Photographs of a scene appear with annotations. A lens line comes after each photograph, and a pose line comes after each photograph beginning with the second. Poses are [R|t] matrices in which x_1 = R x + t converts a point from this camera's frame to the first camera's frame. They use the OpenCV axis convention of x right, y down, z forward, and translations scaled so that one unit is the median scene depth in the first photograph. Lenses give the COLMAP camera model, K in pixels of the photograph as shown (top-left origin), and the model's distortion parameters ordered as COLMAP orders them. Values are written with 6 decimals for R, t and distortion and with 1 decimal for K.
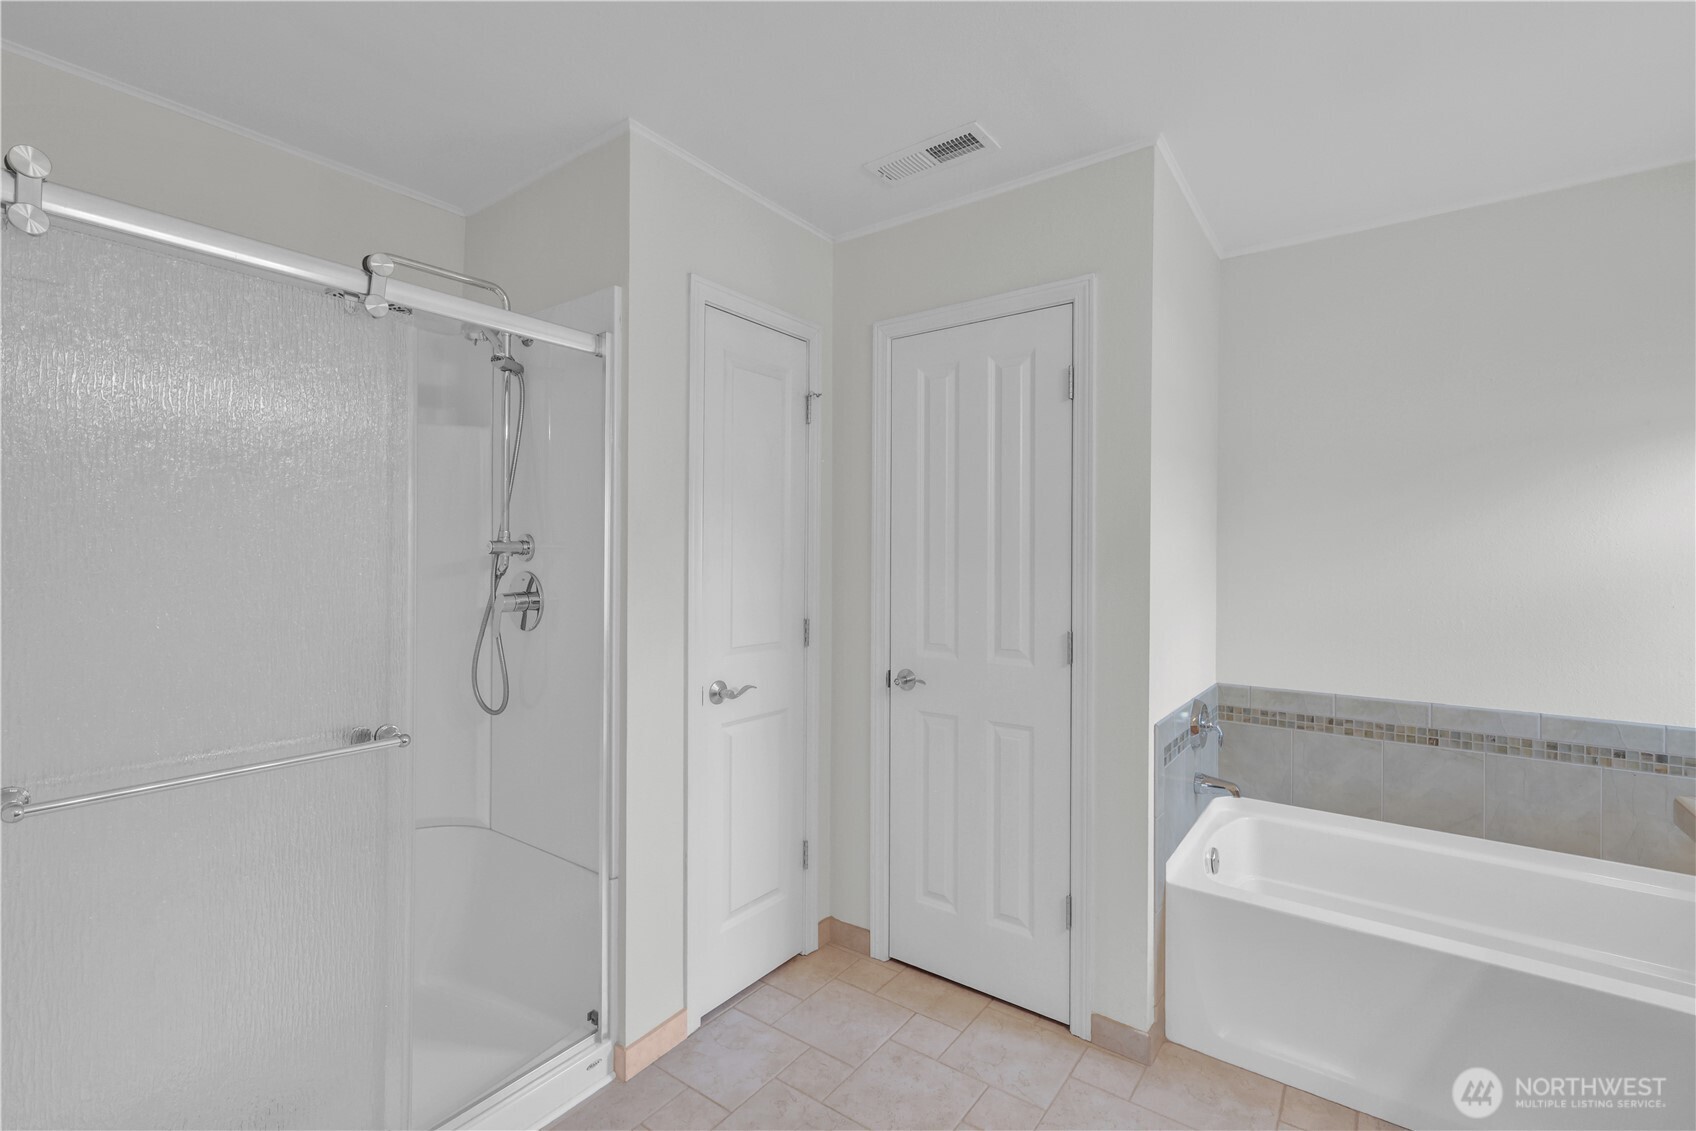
lens RADIAL K [[740.4, 0, 848.0], [0, 740.4, 562.0], [0, 0, 1]] dist [-0.004017, 0.001188]
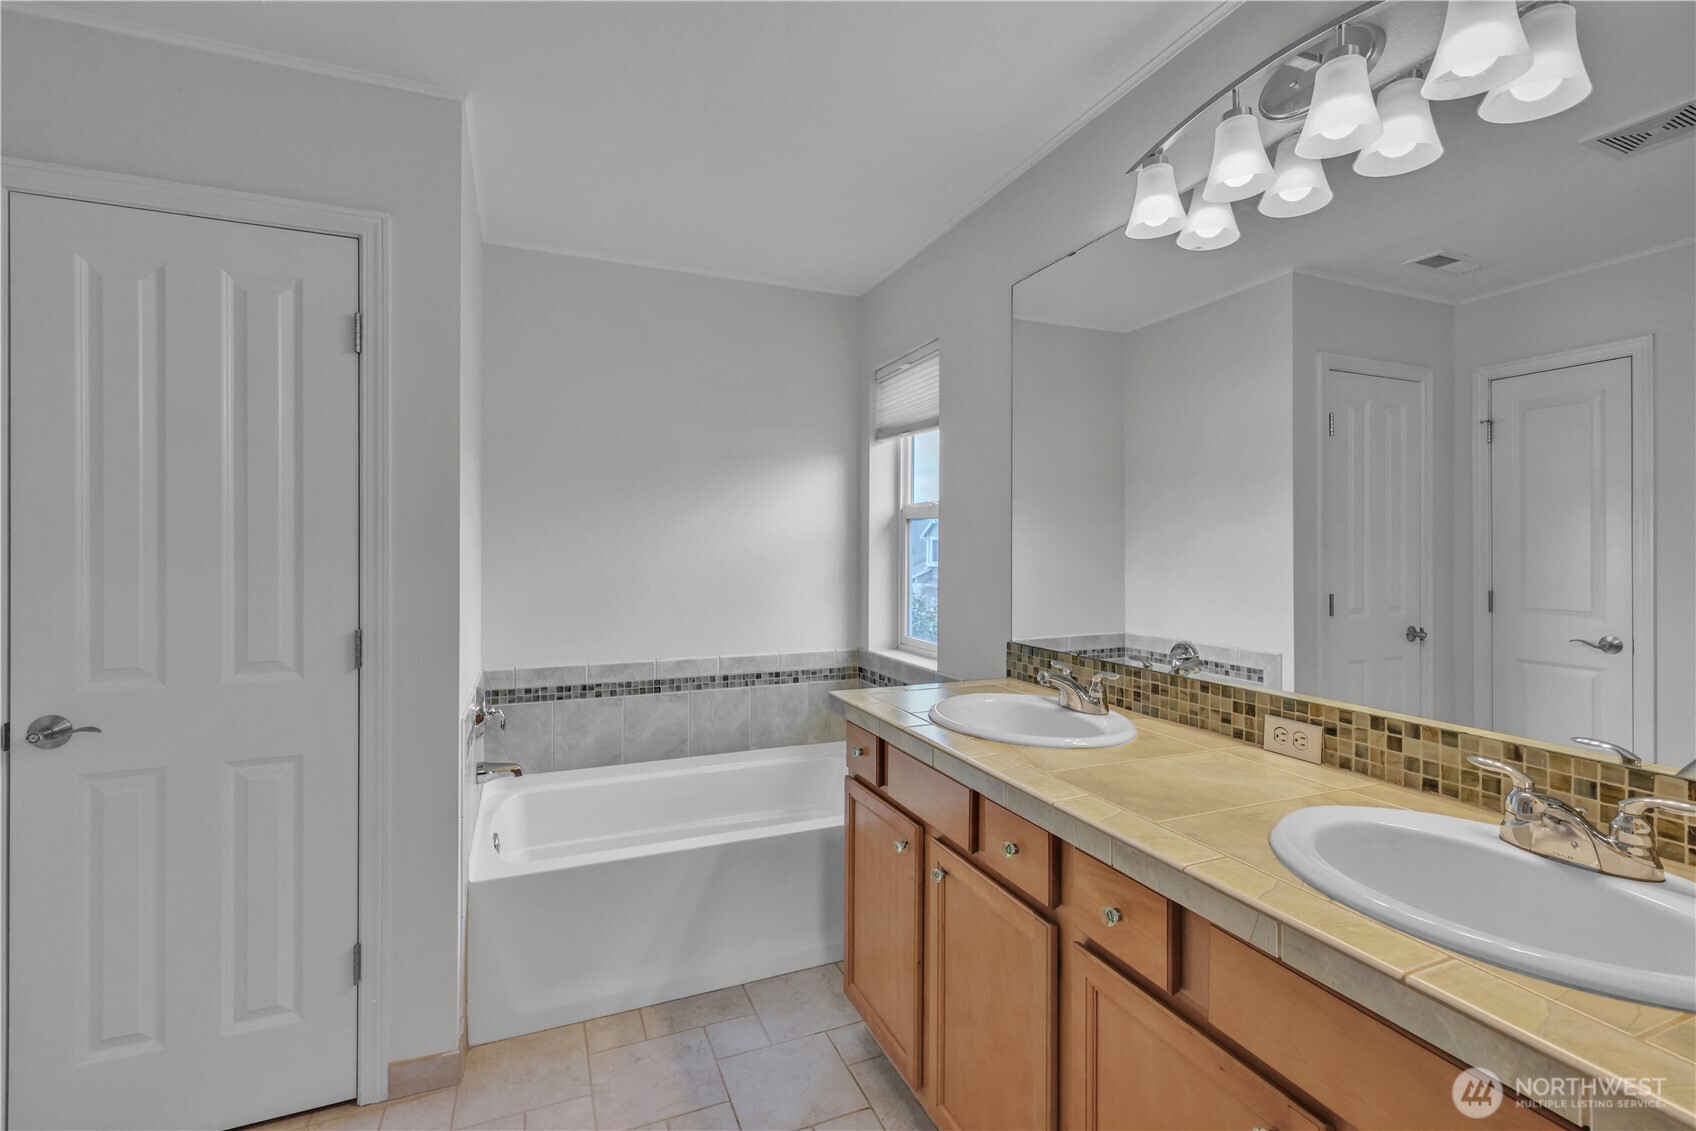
lens RADIAL K [[740.4, 0, 846.8], [0, 740.4, 552.7], [0, 0, 1]] dist [-0.004017, 0.001188]
pose [[0.512833, -0.010319, 0.858426, -0.119509], [0.005273, 0.999947, 0.008870, 0.001247], [-0.858472, -0.000023, 0.512860, 0.082165]]
